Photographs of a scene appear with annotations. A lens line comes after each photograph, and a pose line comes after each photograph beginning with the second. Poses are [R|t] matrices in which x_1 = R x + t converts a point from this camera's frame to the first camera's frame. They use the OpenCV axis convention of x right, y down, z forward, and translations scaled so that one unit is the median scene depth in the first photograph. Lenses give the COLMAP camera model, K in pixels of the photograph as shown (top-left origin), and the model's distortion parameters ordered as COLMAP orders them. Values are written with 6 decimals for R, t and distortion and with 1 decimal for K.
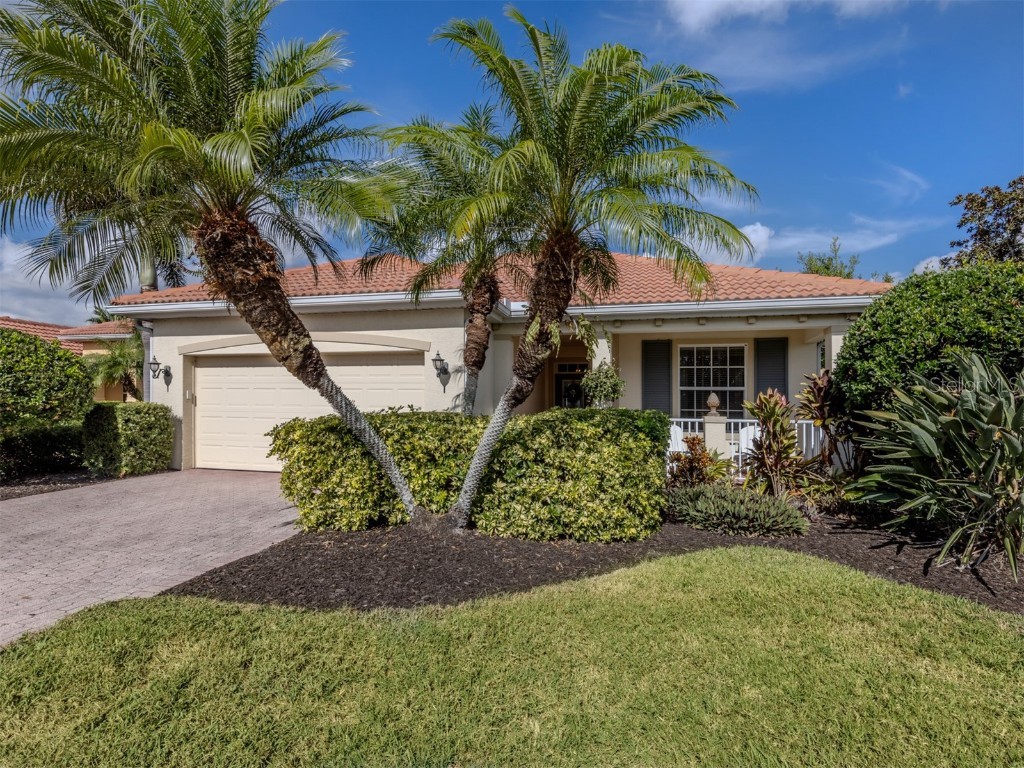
lens RADIAL K [[464.0, 0, 515.8], [0, 464.0, 349.0], [0, 0, 1]] dist [0.002920, -0.000147]
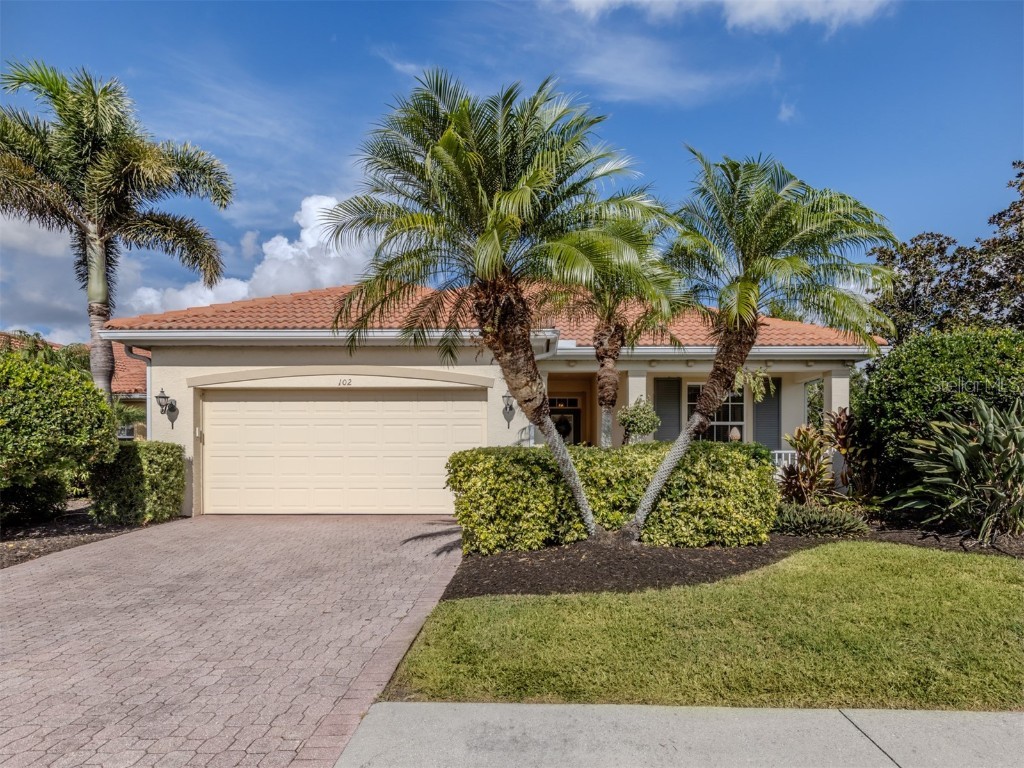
lens RADIAL K [[533.9, 0, 512.6], [0, 533.9, 376.0], [0, 0, 1]] dist [0.001037, 0.000280]
pose [[0.977532, 0.015276, 0.210235, -0.602517], [-0.014578, 0.999882, -0.004870, -0.024205], [-0.210284, 0.001696, 0.977639, -0.235769]]
